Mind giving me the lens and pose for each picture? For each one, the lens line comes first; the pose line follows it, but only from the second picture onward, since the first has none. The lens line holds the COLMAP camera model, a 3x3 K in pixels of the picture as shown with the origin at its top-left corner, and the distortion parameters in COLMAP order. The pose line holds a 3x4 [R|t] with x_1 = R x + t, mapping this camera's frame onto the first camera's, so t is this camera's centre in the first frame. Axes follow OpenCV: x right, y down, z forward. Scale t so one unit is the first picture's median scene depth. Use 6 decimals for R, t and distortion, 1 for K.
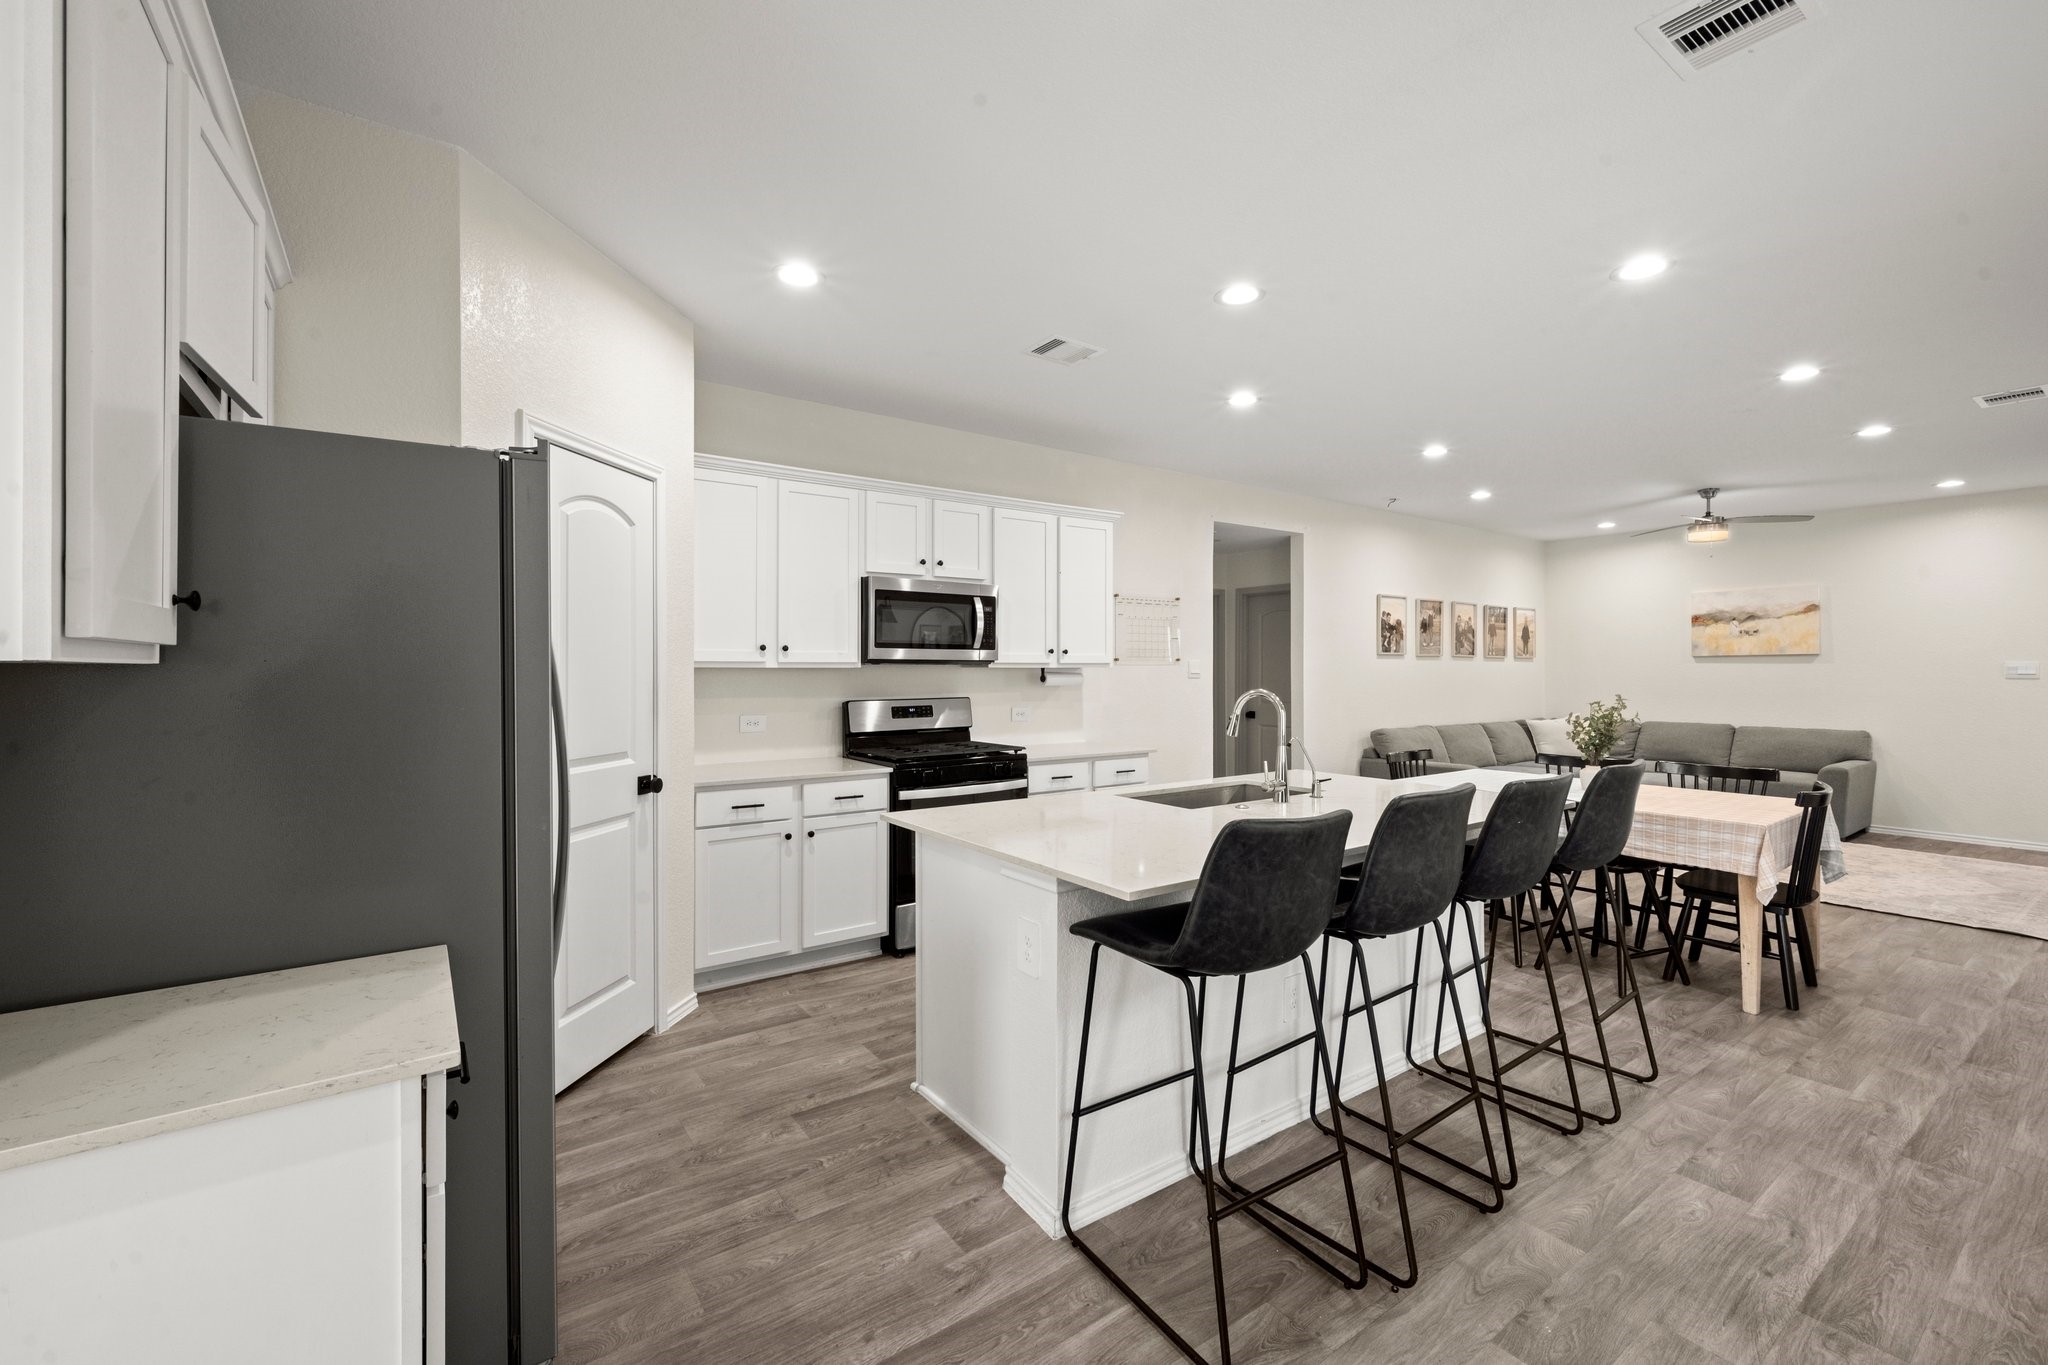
lens RADIAL K [[870.9, 0, 1033.5], [0, 870.9, 684.2], [0, 0, 1]] dist [-0.001122, 0.000290]
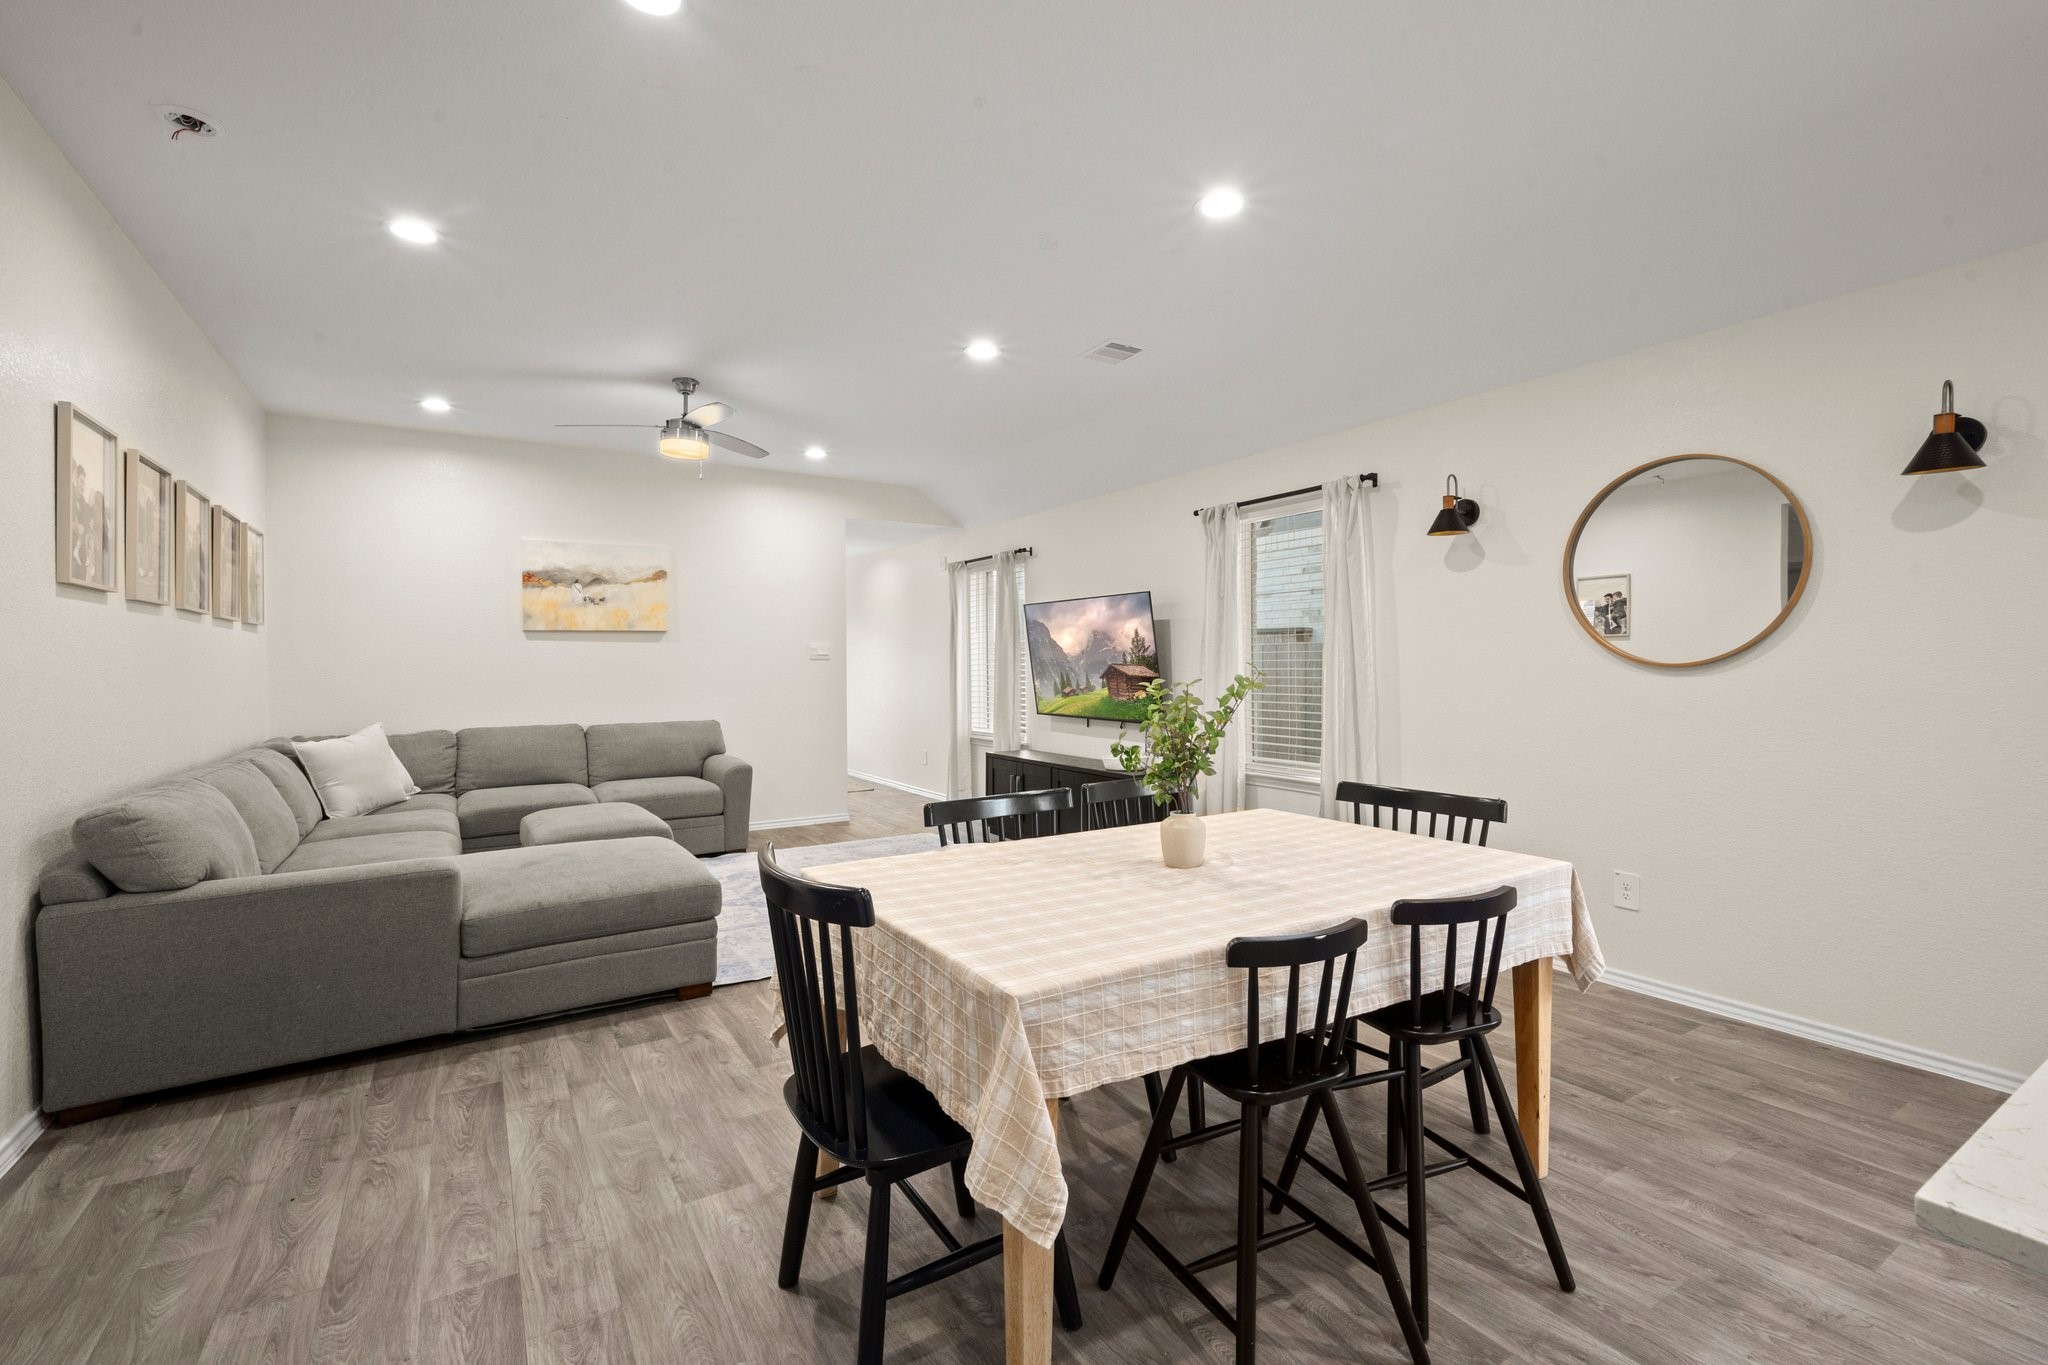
lens RADIAL K [[870.9, 0, 1022.7], [0, 870.9, 676.7], [0, 0, 1]] dist [-0.001122, 0.000290]
pose [[0.066513, -0.013071, 0.997700, 0.084857], [0.019120, 0.999747, 0.011823, 0.005370], [-0.997602, 0.018290, 0.066746, 0.579121]]
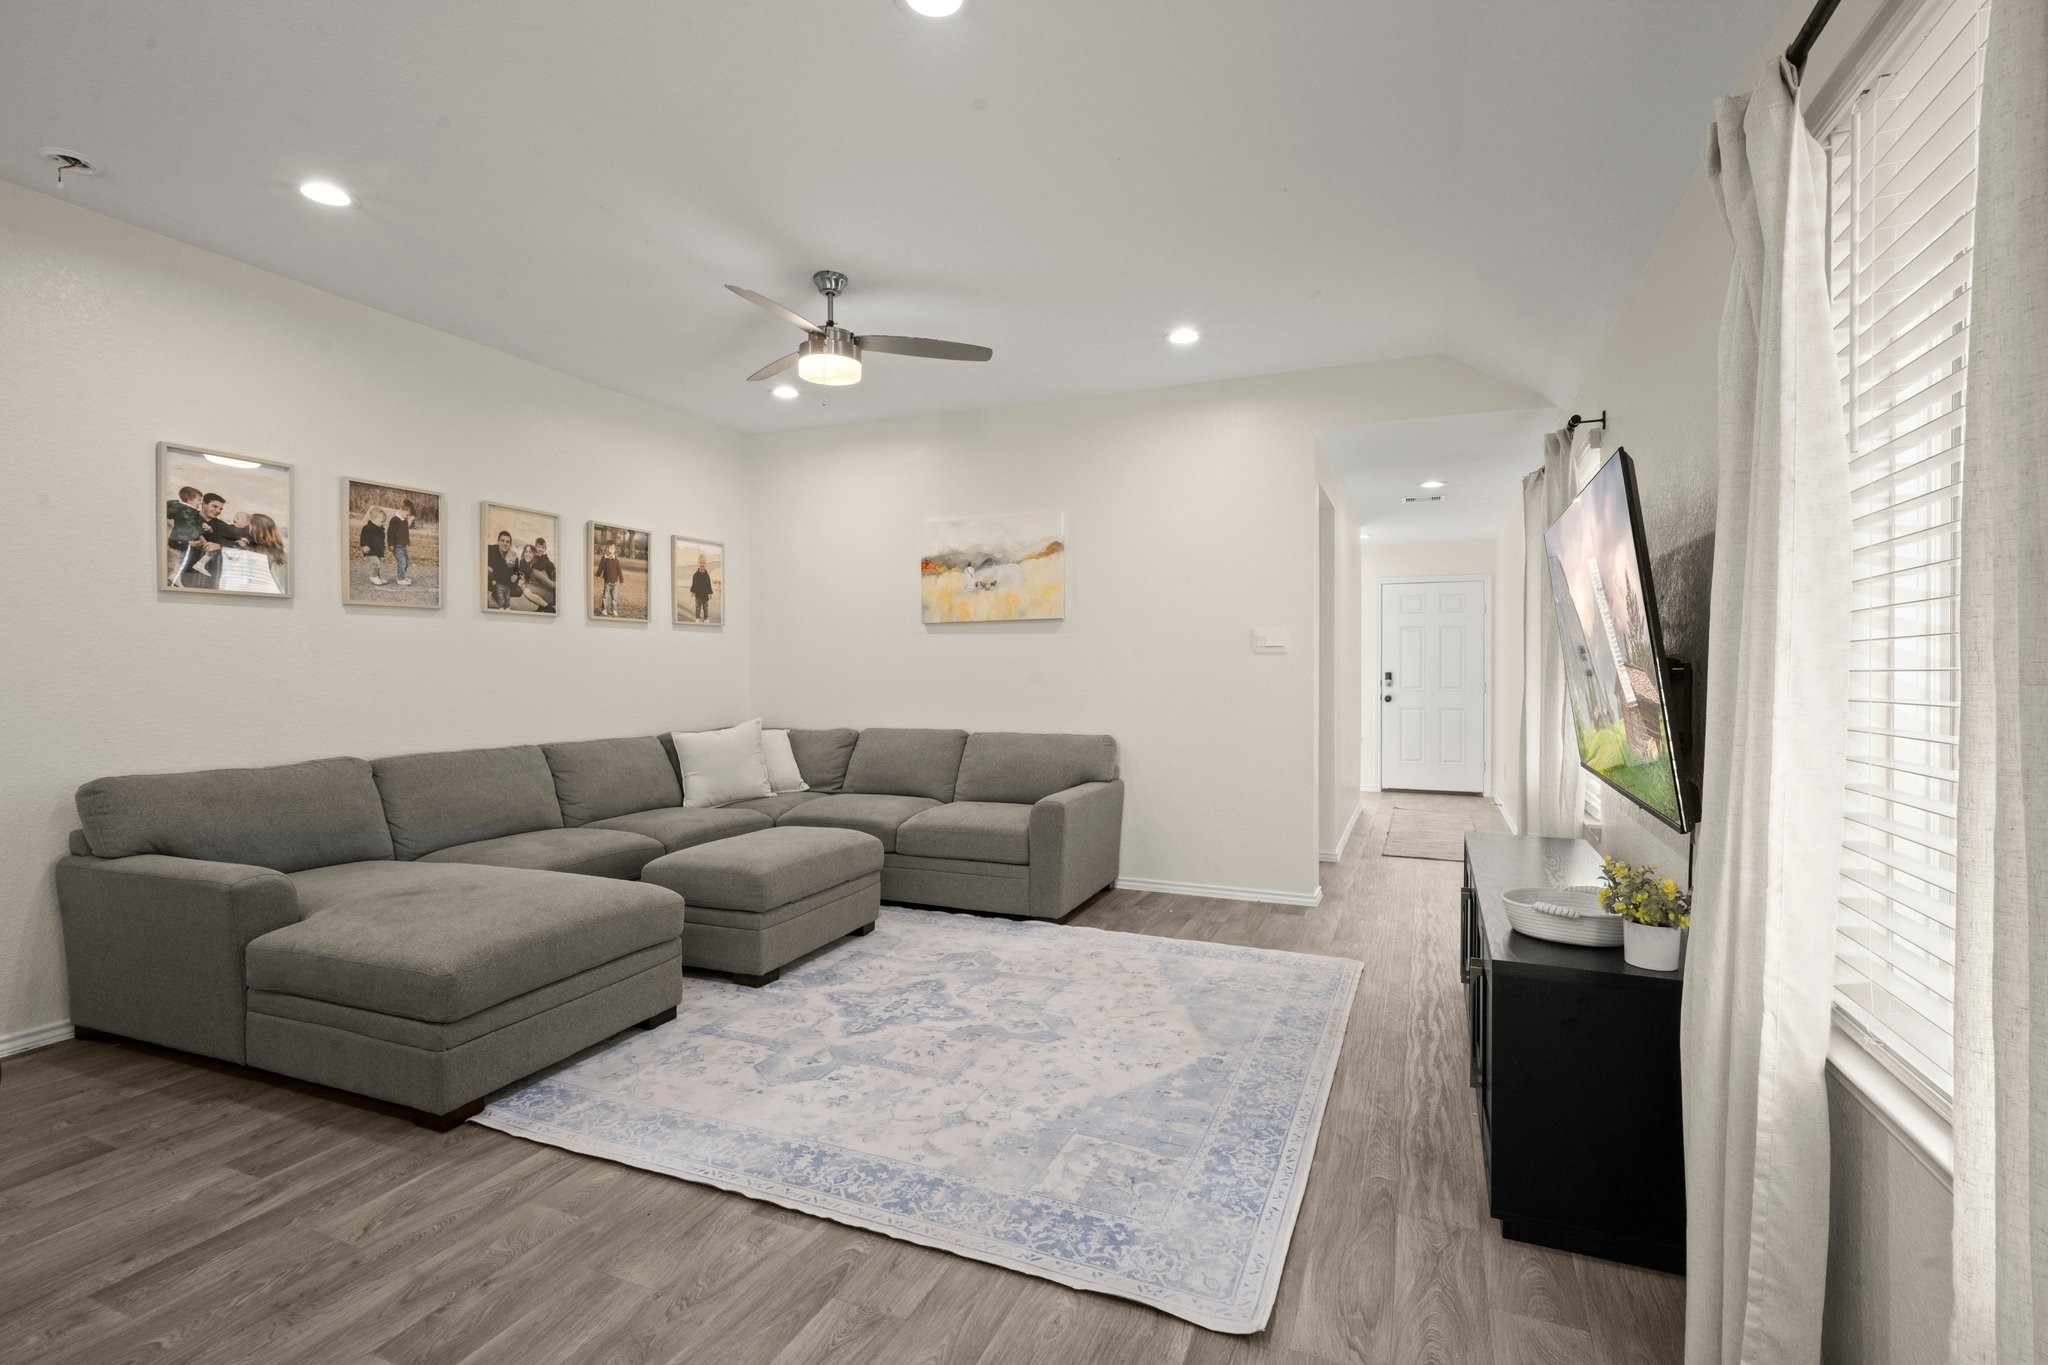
lens RADIAL K [[935.4, 0, 1030.9], [0, 935.4, 677.0], [0, 0, 1]] dist [-0.001228, -0.000294]
pose [[0.853091, -0.005621, 0.521732, 0.490473], [0.008890, 0.999953, -0.003763, 0.011473], [-0.521687, 0.007849, 0.853101, 0.392974]]
